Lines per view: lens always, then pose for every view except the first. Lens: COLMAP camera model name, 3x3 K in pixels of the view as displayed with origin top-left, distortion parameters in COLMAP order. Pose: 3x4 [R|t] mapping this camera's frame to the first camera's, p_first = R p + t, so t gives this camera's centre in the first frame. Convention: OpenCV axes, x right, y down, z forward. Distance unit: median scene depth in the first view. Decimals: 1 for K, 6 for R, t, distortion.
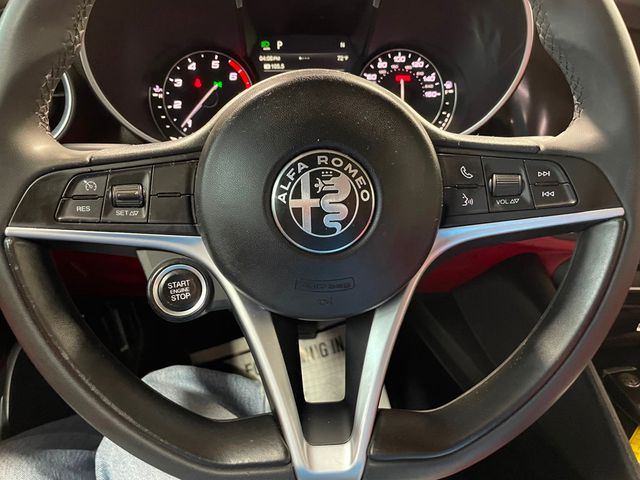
lens RADIAL K [[478.2, 0, 321.6], [0, 478.2, 240.9], [0, 0, 1]] dist [0.001364, -0.015806]
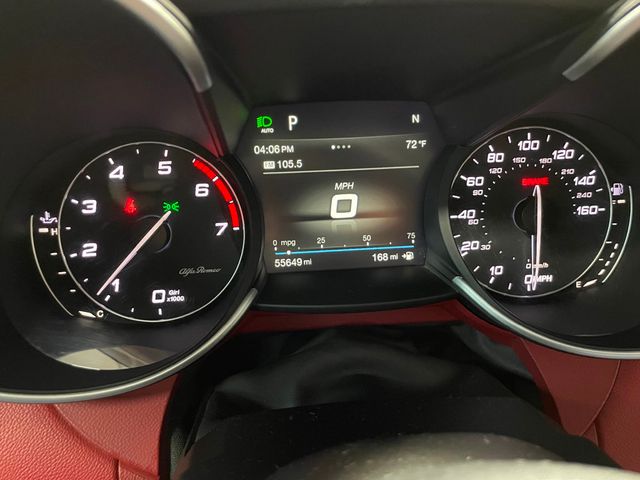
lens RADIAL K [[478.2, 0, 317.6], [0, 478.2, 239.1], [0, 0, 1]] dist [0.001364, -0.015806]
pose [[0.999186, -0.029526, 0.027499, -0.079403], [0.030070, 0.999356, -0.019571, -0.276723], [-0.026904, 0.020382, 0.999430, 0.497504]]
